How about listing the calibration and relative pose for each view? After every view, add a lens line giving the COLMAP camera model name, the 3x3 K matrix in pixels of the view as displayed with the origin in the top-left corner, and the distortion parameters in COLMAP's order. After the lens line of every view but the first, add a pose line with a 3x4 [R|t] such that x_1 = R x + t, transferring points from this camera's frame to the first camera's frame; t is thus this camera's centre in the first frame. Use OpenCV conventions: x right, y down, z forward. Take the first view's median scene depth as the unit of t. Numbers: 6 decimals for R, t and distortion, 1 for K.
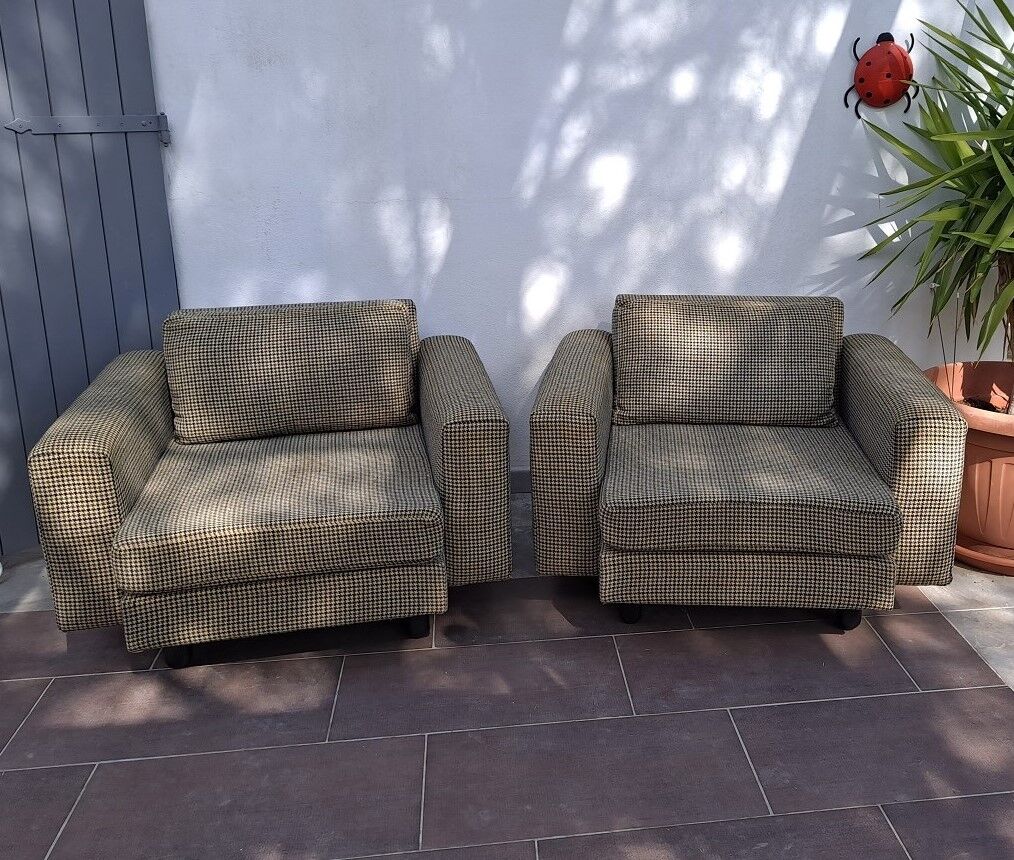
lens RADIAL K [[1039.9, 0, 507.0], [0, 1039.9, 430.0], [0, 0, 1]] dist [0.013000, 0.002531]
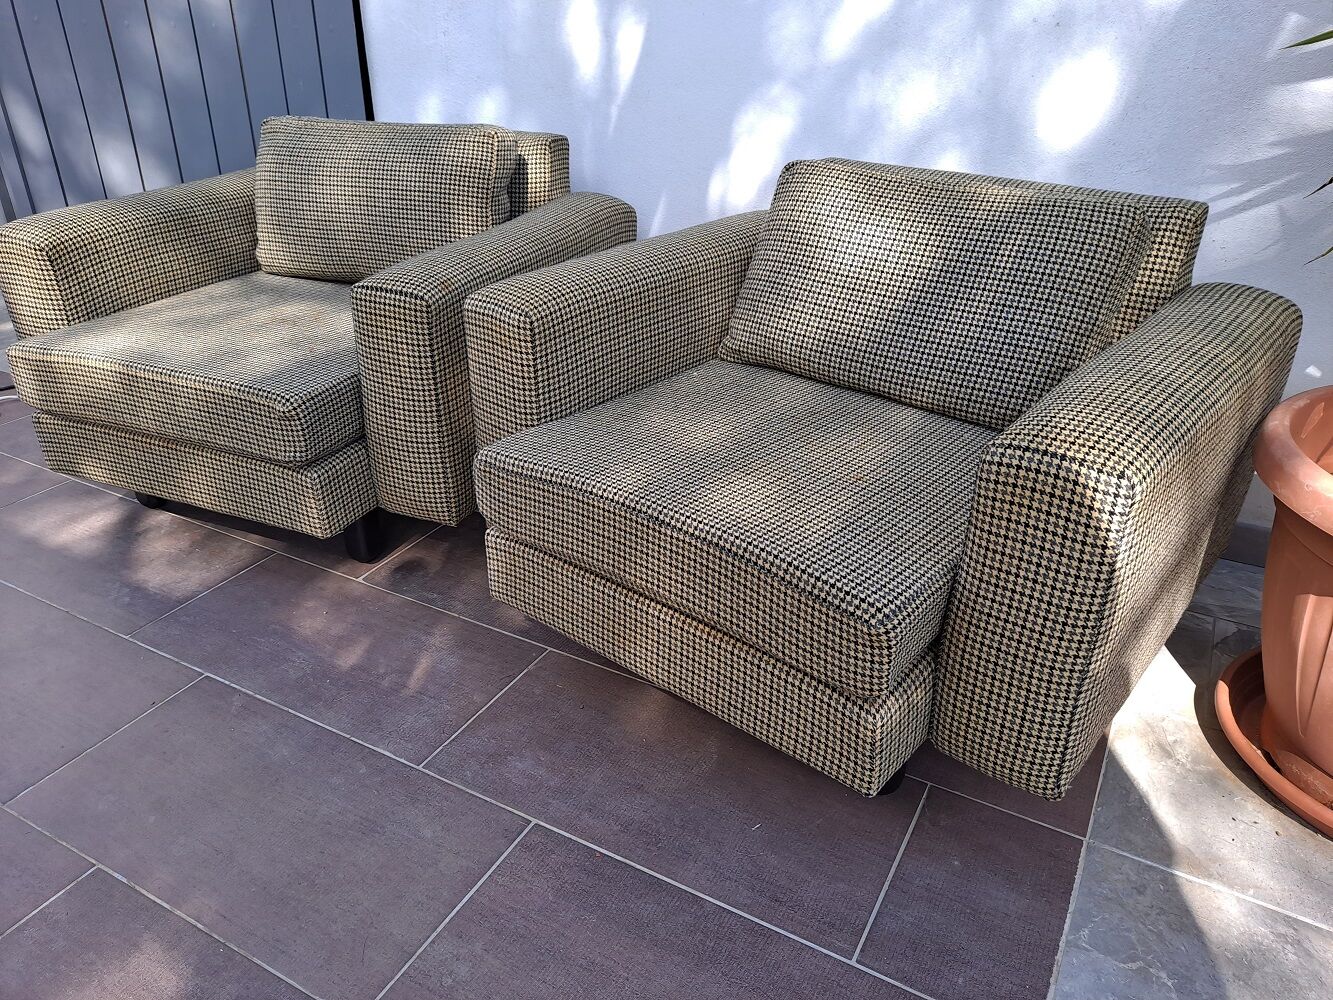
lens RADIAL K [[977.4, 0, 662.8], [0, 977.4, 525.3], [0, 0, 1]] dist [0.003826, 0.002637]
pose [[0.794783, 0.296483, -0.529544, 0.512579], [-0.196078, 0.951200, 0.238269, -0.051527], [0.574345, -0.085540, 0.814132, 0.567368]]
